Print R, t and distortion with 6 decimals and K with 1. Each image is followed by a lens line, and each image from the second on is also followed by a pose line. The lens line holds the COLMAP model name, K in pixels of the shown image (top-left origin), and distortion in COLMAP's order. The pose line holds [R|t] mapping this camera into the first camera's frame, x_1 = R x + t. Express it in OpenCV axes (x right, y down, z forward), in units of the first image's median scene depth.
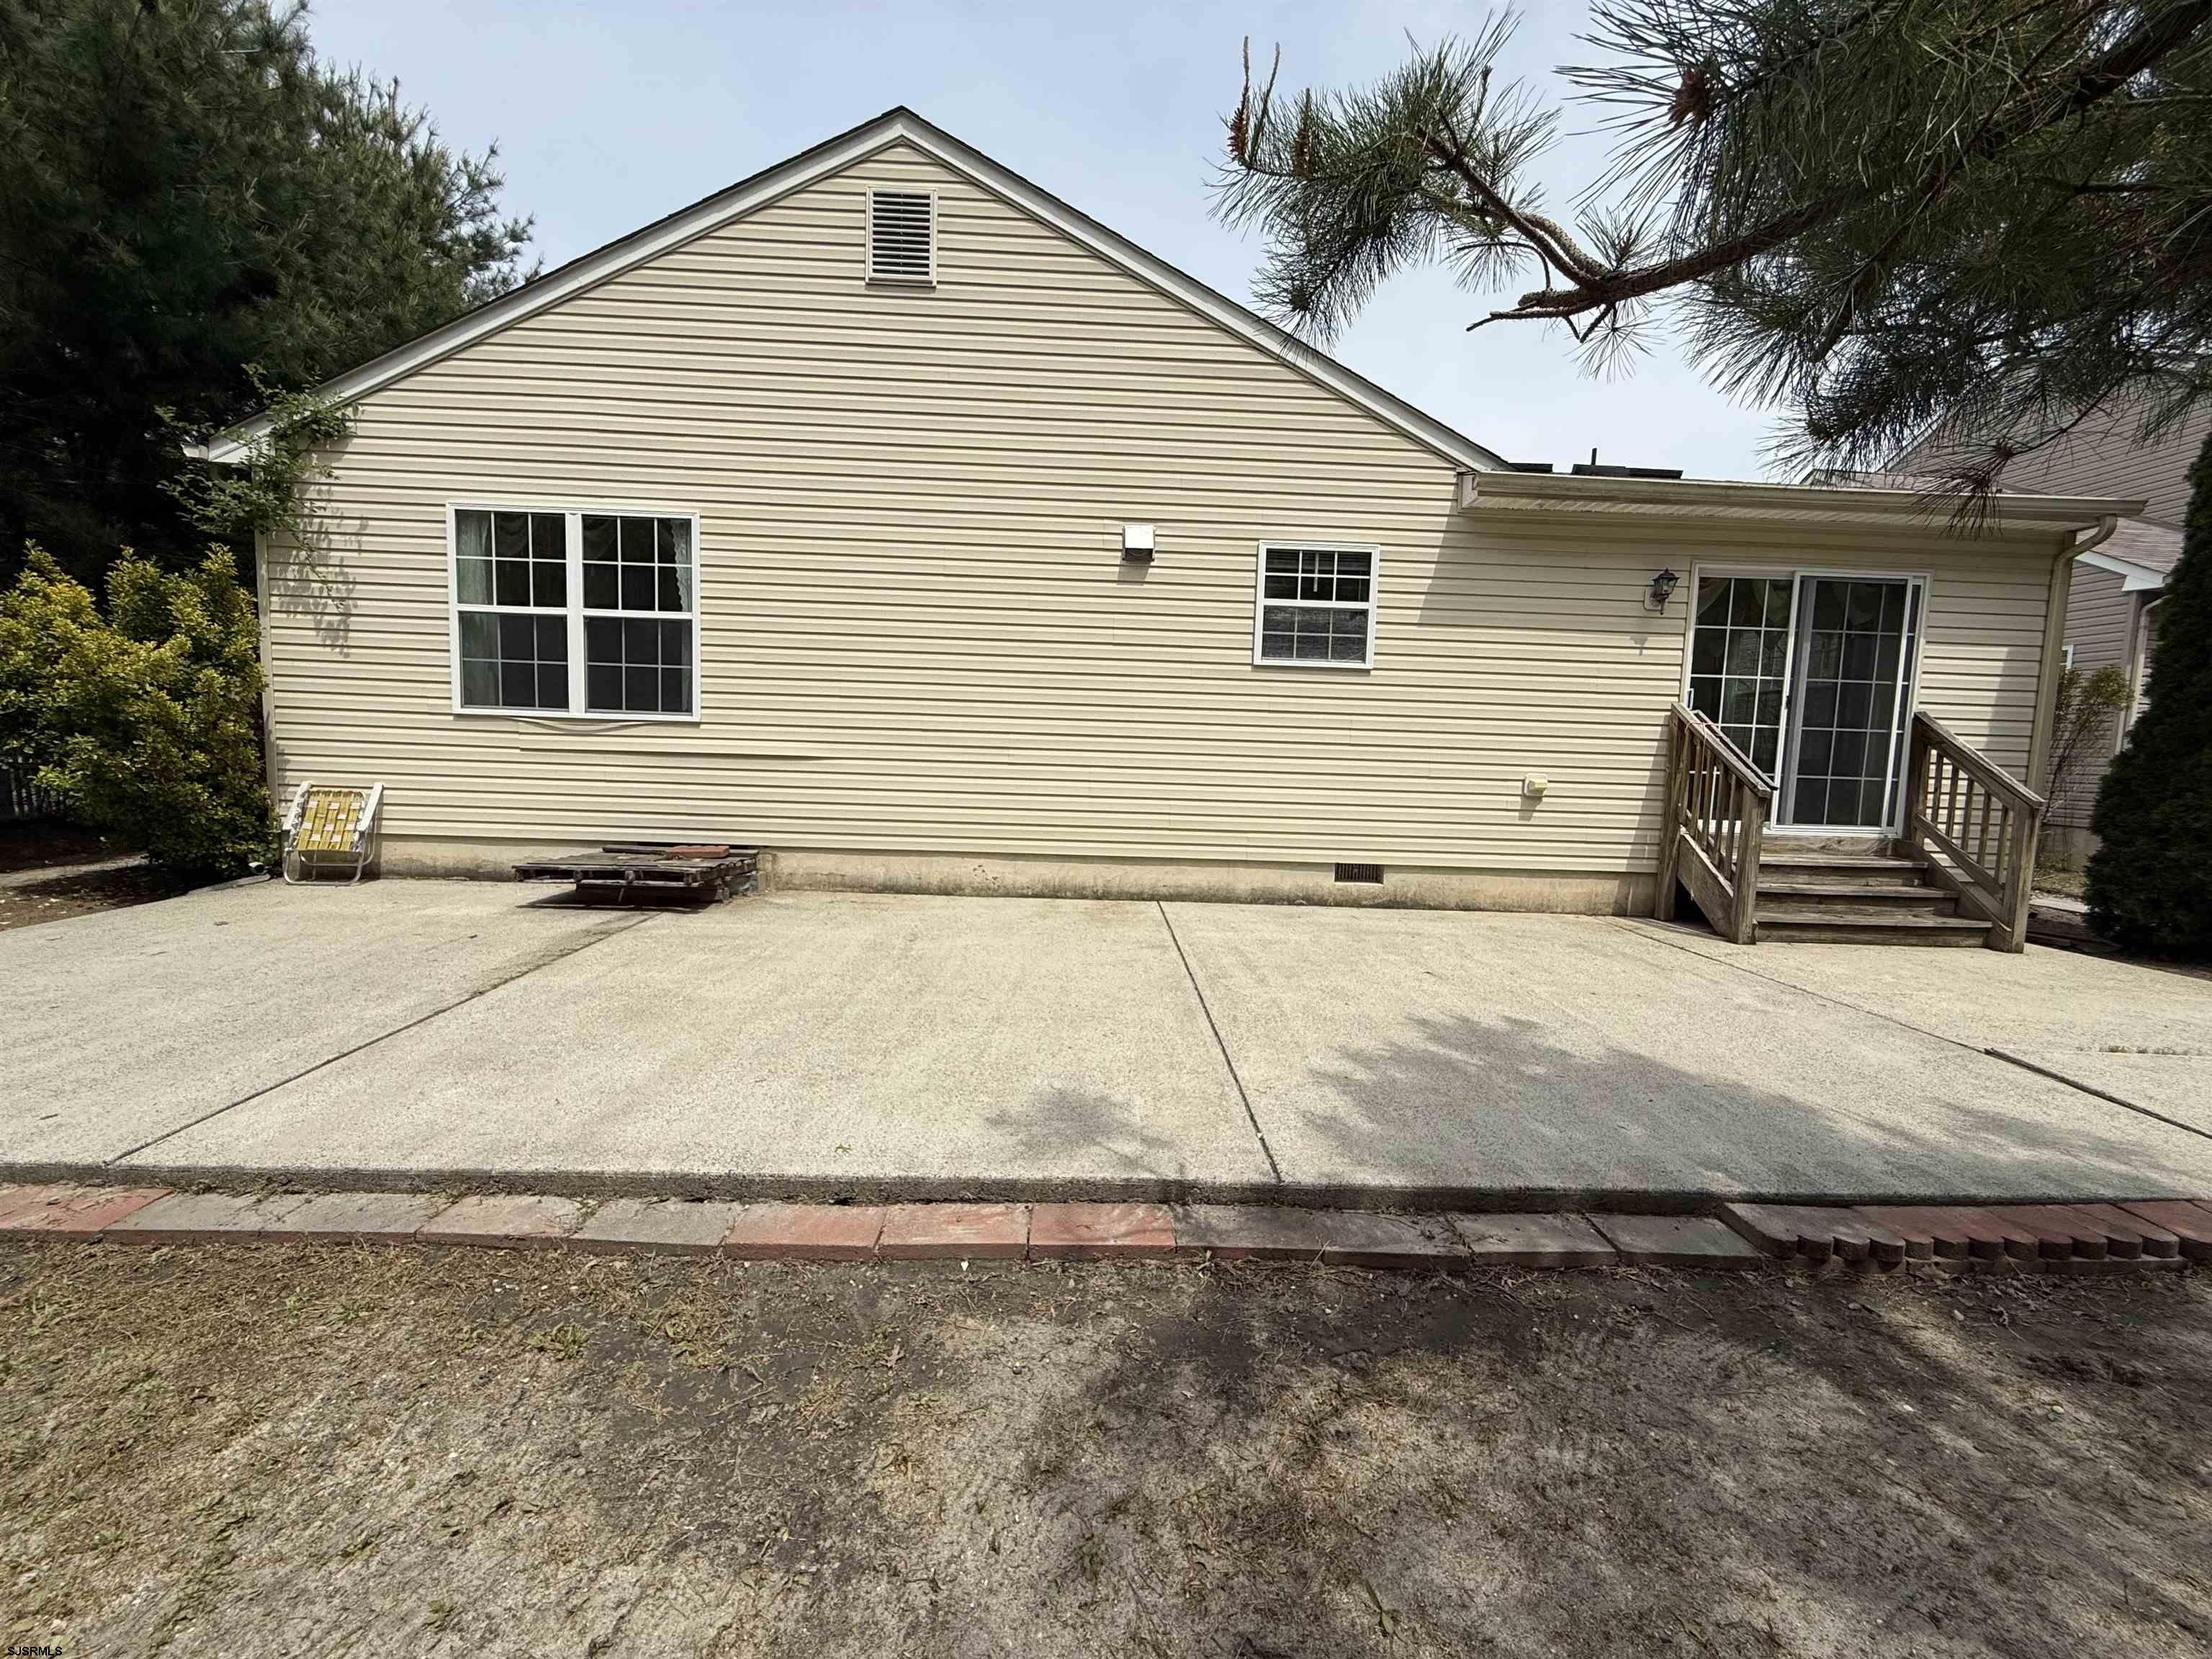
lens RADIAL K [[883.4, 0, 1105.3], [0, 883.4, 823.3], [0, 0, 1]] dist [-0.003128, 0.000182]
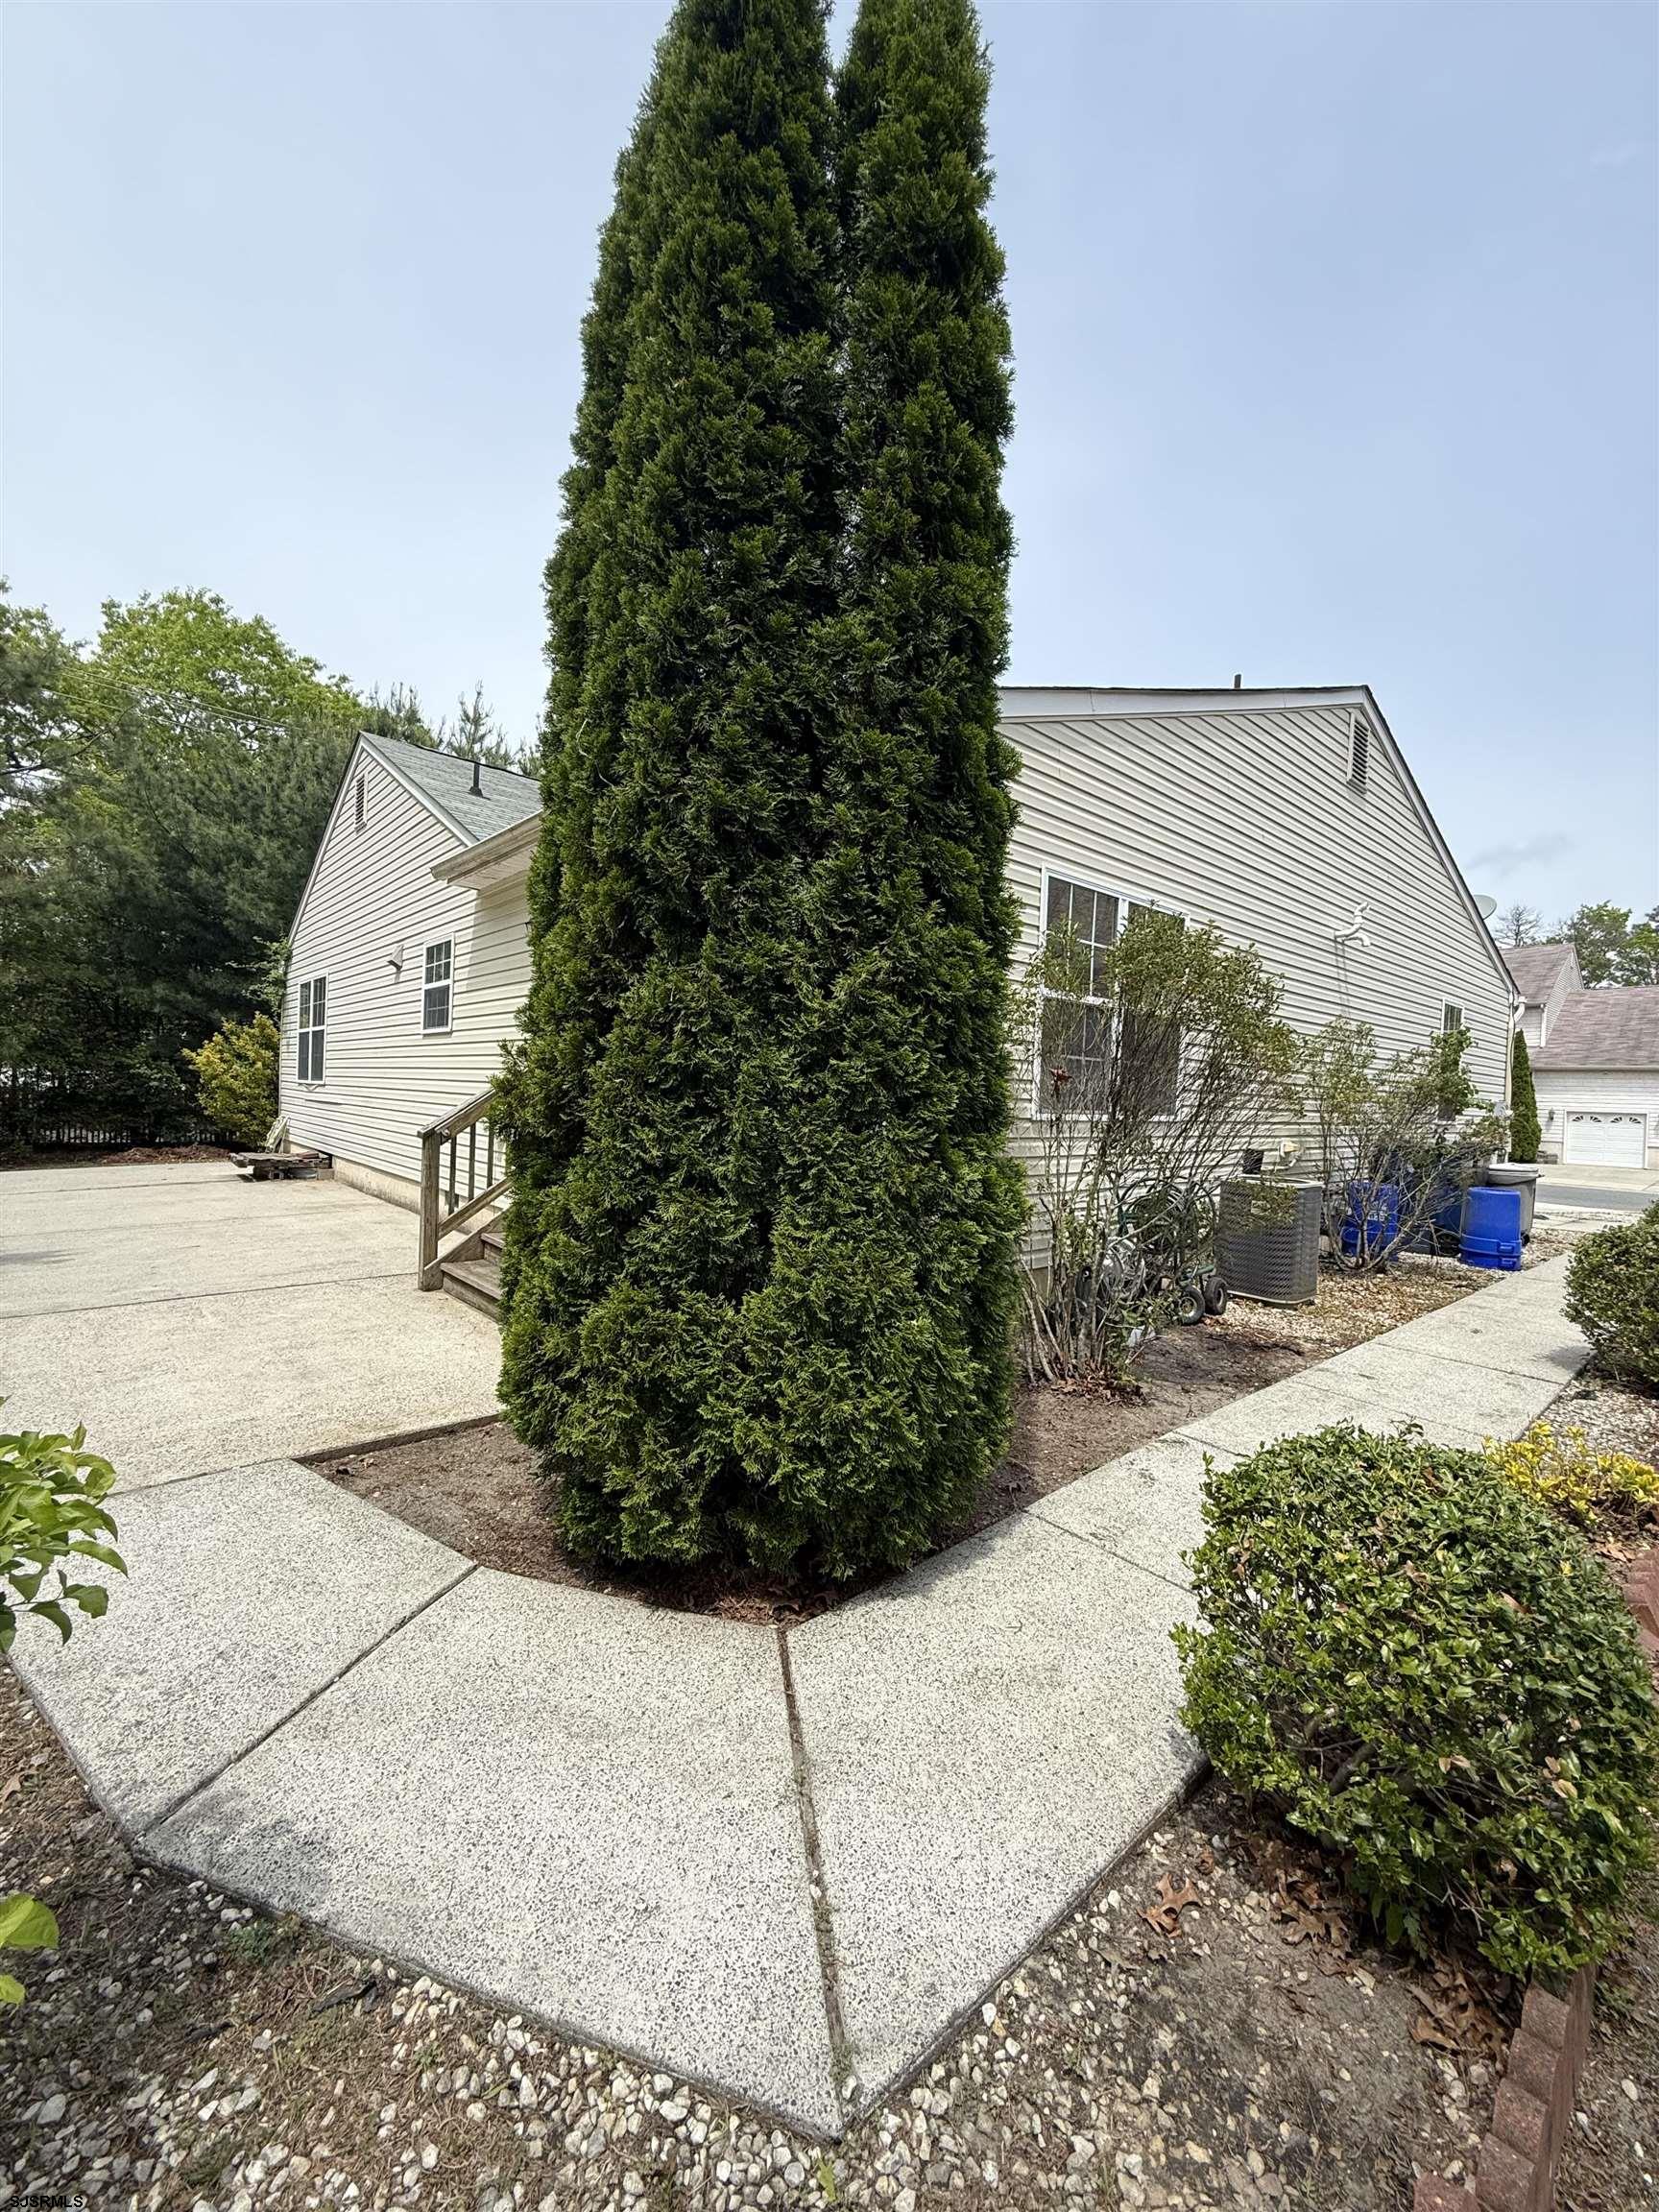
lens RADIAL K [[883.4, 0, 835.3], [0, 883.4, 1101.0], [0, 0, 1]] dist [-0.003128, 0.000182]
pose [[0.648541, -0.003906, -0.761170, 1.582950], [-0.085564, 0.993275, -0.078000, -0.029154], [0.756355, 0.115715, 0.643845, 0.625184]]
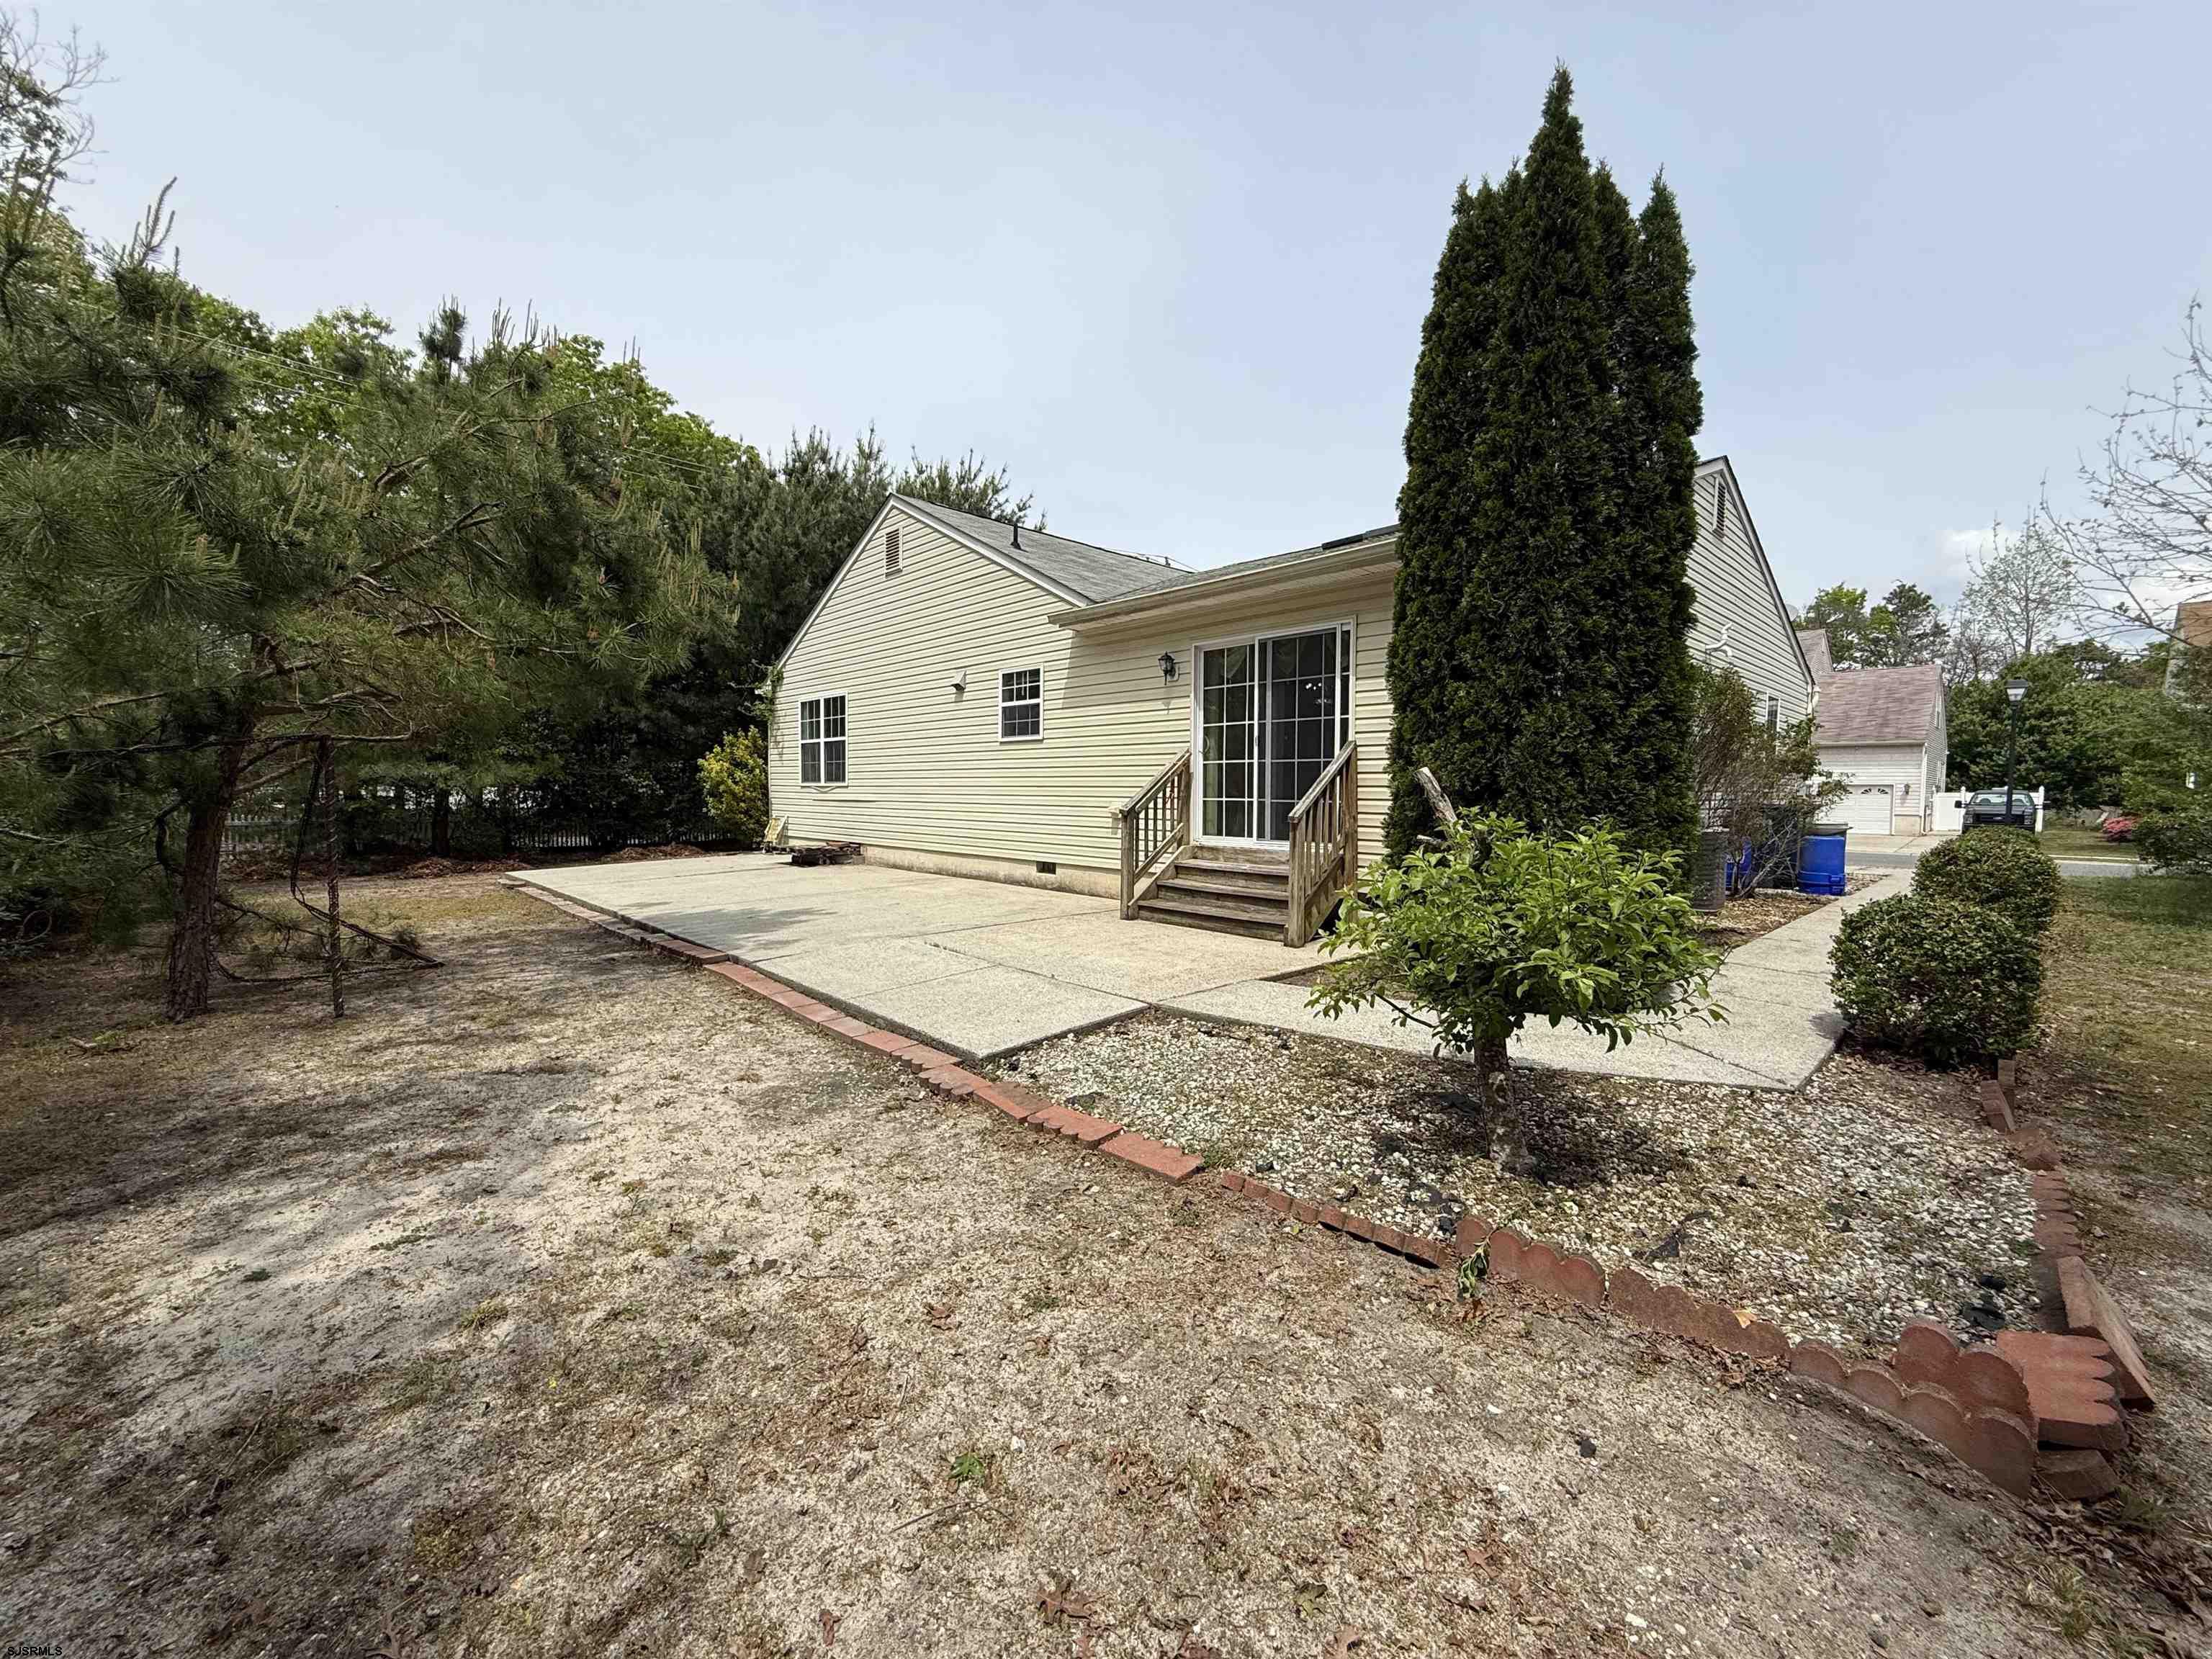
lens RADIAL K [[883.4, 0, 1104.3], [0, 883.4, 823.8], [0, 0, 1]] dist [-0.003128, 0.000182]
pose [[0.667726, -0.000552, -0.744407, 1.569601], [-0.055457, 0.997184, -0.050484, 0.053458], [0.742339, 0.074992, 0.665815, 0.026847]]
